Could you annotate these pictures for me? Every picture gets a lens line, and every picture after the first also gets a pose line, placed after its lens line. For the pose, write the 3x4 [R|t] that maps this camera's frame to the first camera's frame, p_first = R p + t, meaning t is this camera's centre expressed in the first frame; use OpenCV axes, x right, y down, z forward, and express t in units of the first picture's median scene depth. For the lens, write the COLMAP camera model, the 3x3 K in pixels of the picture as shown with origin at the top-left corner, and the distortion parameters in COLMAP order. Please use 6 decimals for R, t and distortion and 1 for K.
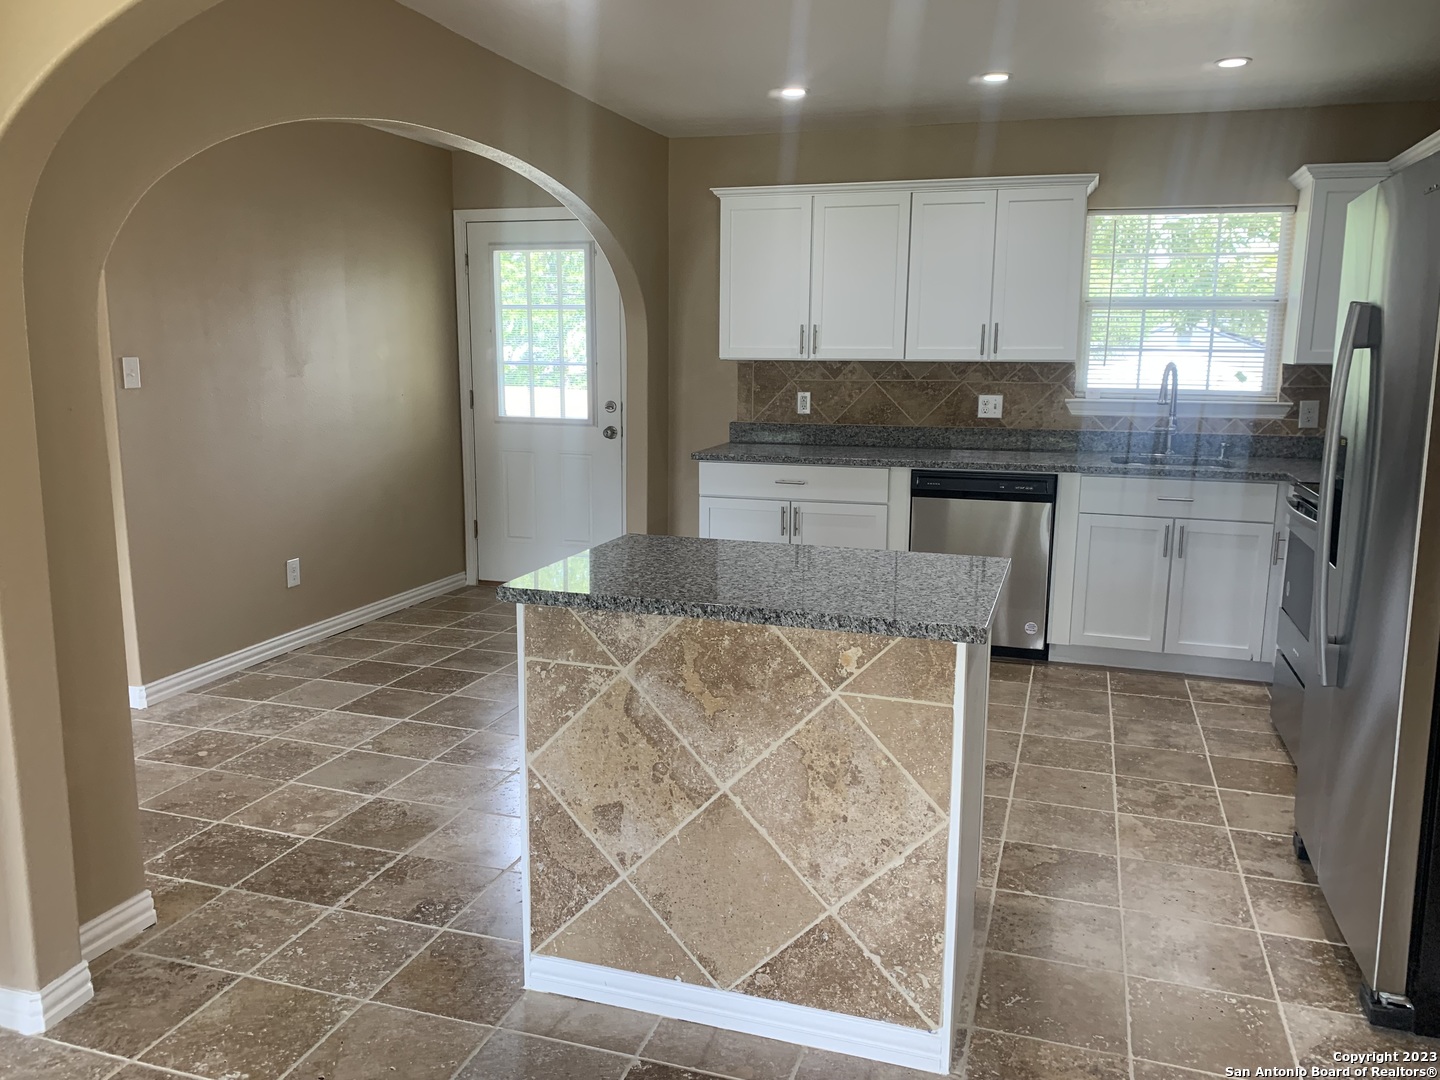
lens RADIAL K [[1101.0, 0, 716.7], [0, 1101.0, 523.6], [0, 0, 1]] dist [0.126705, -0.171614]
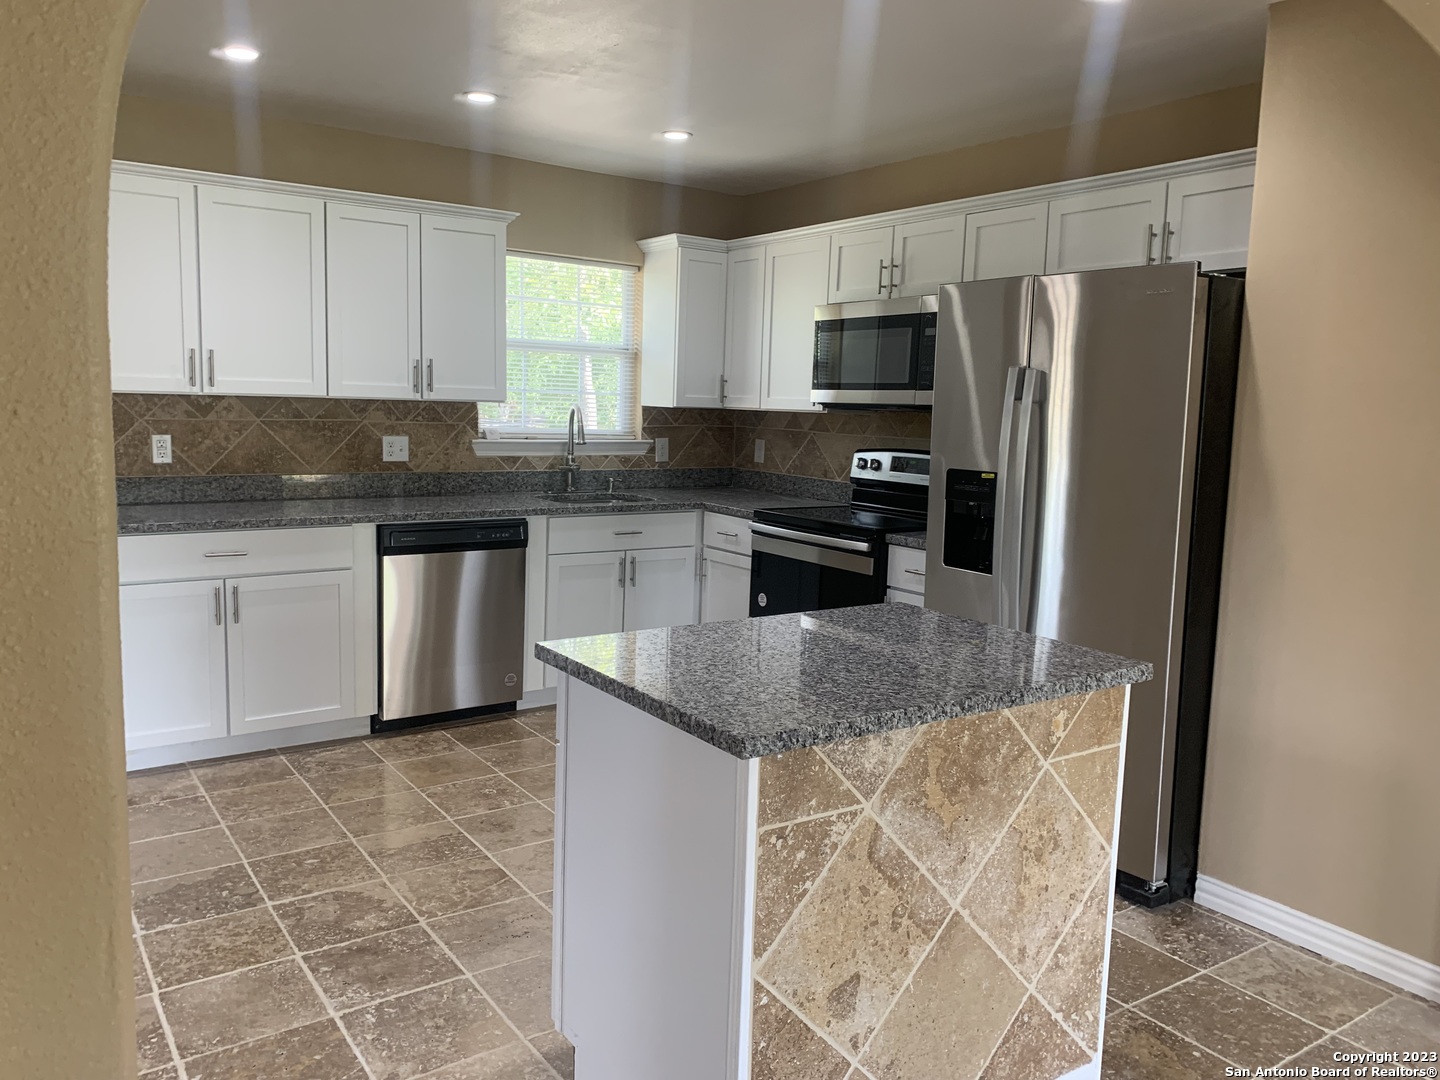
lens RADIAL K [[1100.1, 0, 727.8], [0, 1100.1, 532.2], [0, 0, 1]] dist [0.037621, -0.066201]
pose [[0.603539, -0.086648, 0.792612, -0.735642], [0.099586, 0.994485, 0.032886, -0.095942], [-0.791090, 0.059085, 0.608839, 0.572303]]
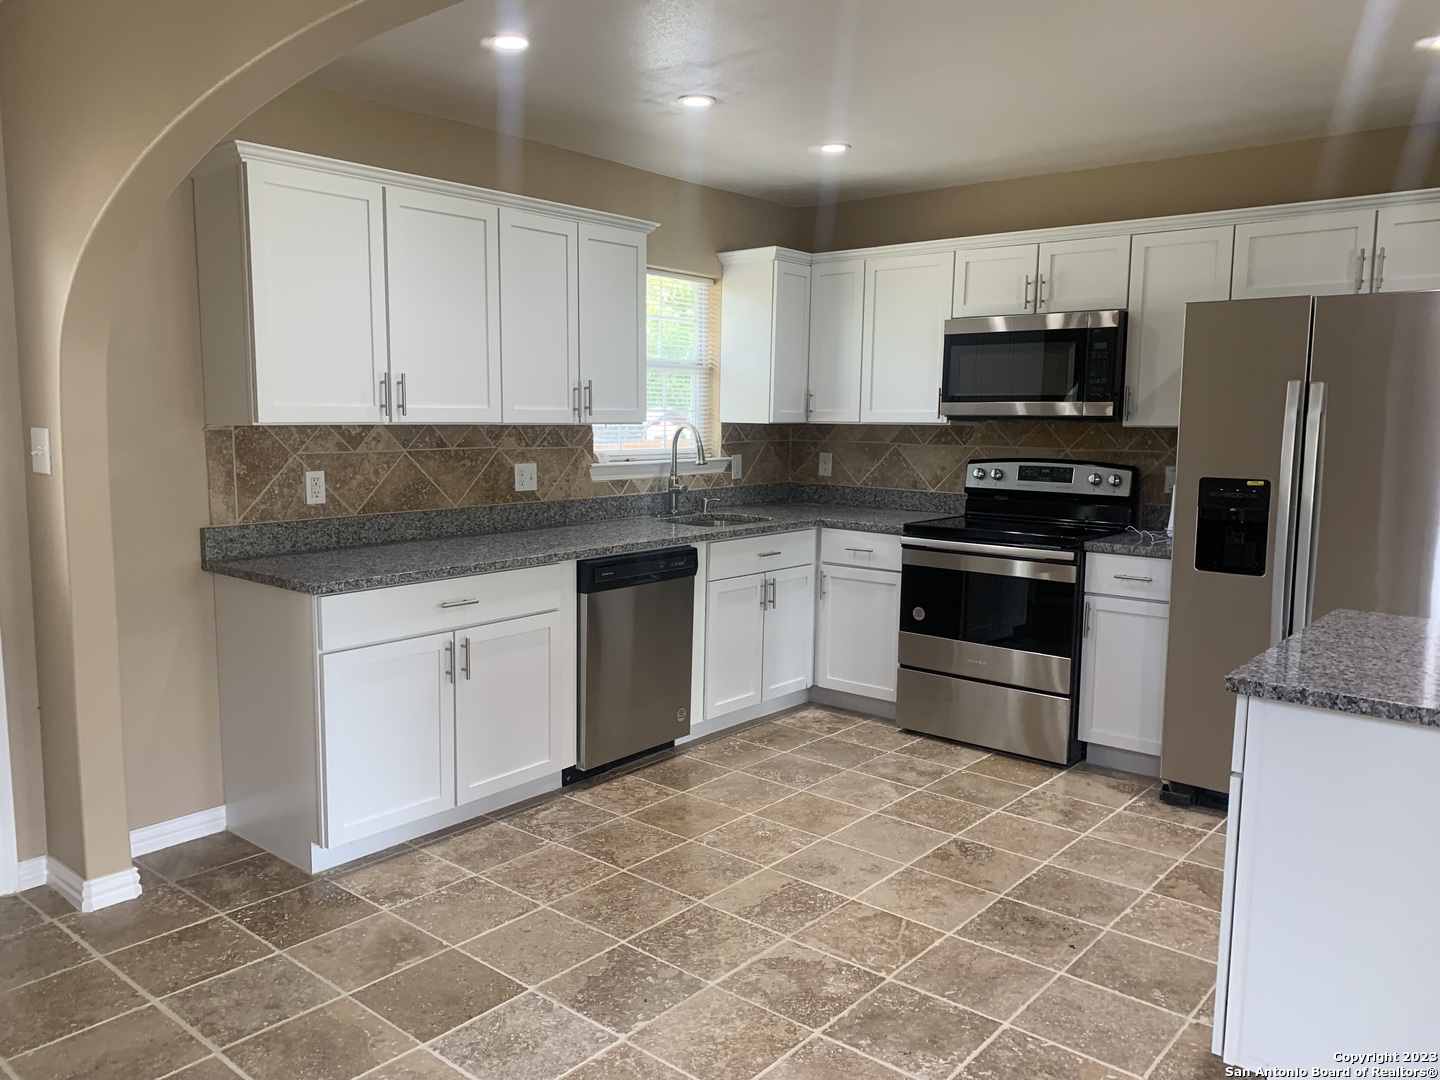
lens RADIAL K [[1094.3, 0, 720.0], [0, 1094.3, 540.0], [0, 0, 1]] dist [0.050233, -0.107718]
pose [[0.383866, -0.114497, 0.916262, -1.092499], [0.139079, 0.988132, 0.065211, -0.218291], [-0.912855, 0.102401, 0.395235, 1.292908]]
